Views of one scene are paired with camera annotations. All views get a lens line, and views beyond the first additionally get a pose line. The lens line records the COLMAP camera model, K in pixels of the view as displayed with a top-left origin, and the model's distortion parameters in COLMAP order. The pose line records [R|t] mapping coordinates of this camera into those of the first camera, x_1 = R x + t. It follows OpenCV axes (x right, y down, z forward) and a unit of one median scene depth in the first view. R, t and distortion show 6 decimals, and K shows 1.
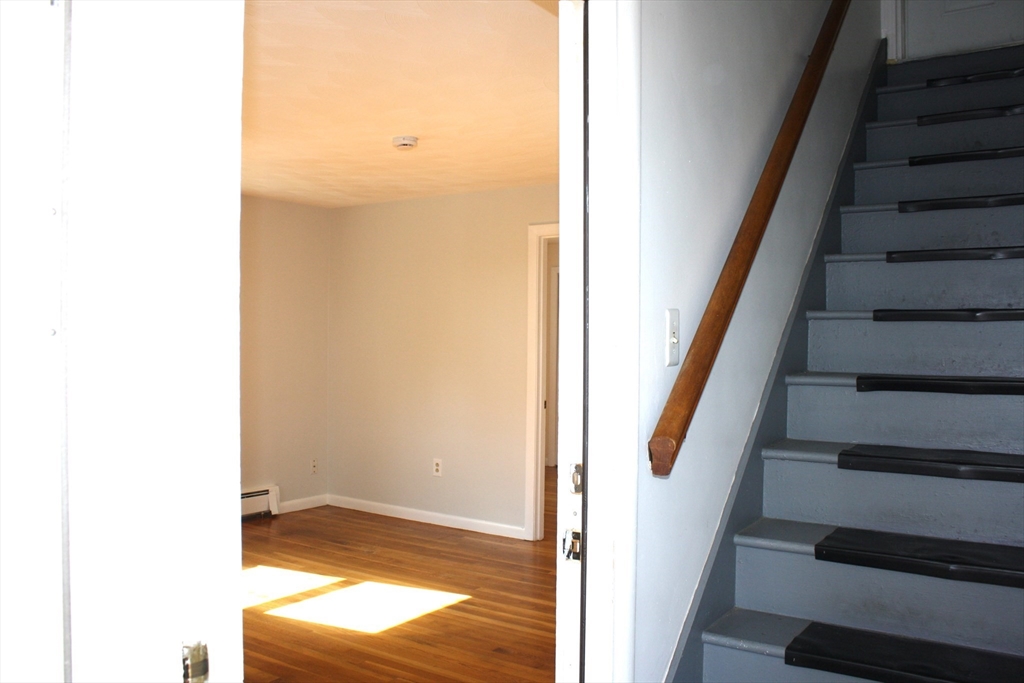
lens RADIAL K [[870.0, 0, 512.0], [0, 870.0, 341.5], [0, 0, 1]] dist [-0.144107, 0.112911]
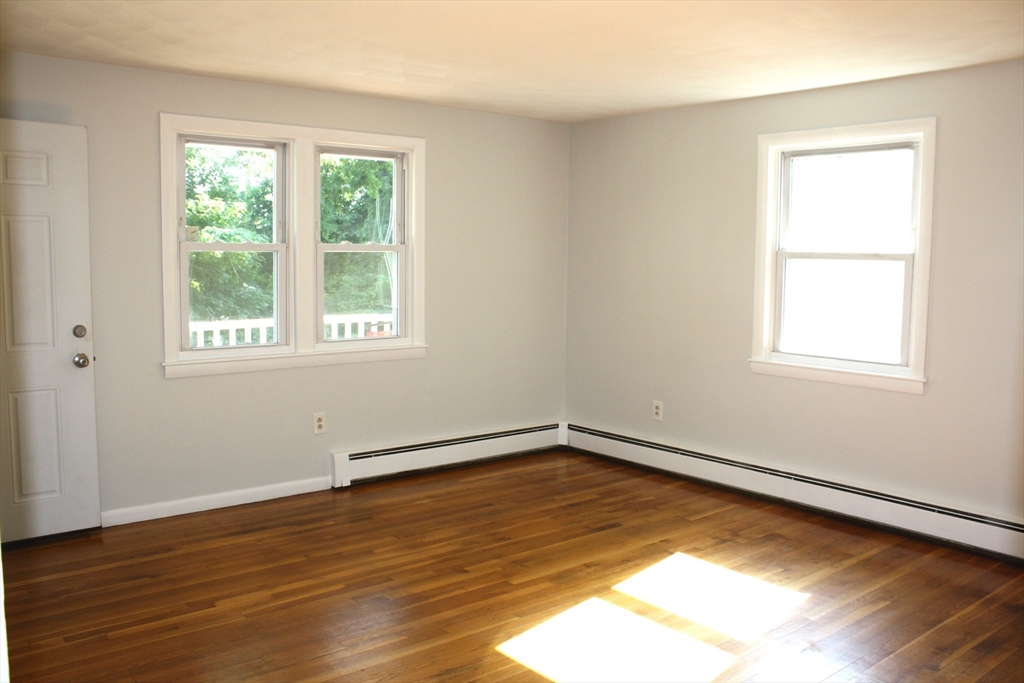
lens RADIAL K [[870.0, 0, 512.0], [0, 870.0, 341.5], [0, 0, 1]] dist [-0.144107, 0.112911]
pose [[-0.278789, 0.087443, -0.956363, 0.433461], [-0.010791, 0.995498, 0.094167, -0.020276], [0.960292, 0.036573, -0.276590, 0.899925]]
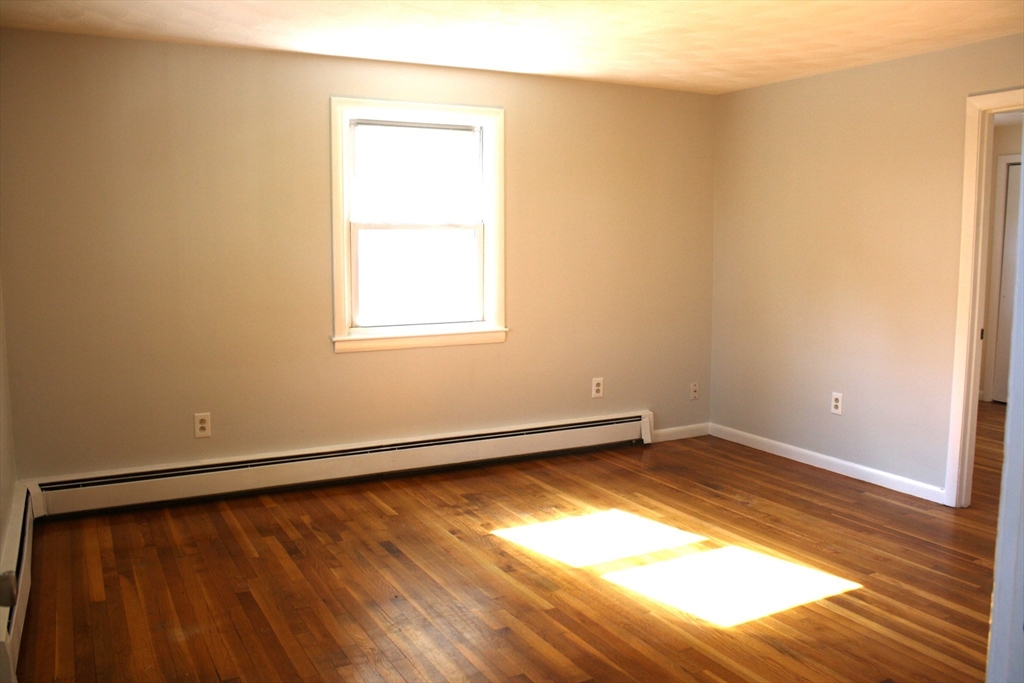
lens RADIAL K [[870.0, 0, 512.0], [0, 870.0, 341.5], [0, 0, 1]] dist [-0.144107, 0.112911]
pose [[0.889526, 0.042692, -0.454885, 0.007601], [0.008213, 0.993970, 0.109347, -0.006550], [0.456810, -0.101003, 0.883812, 0.175165]]
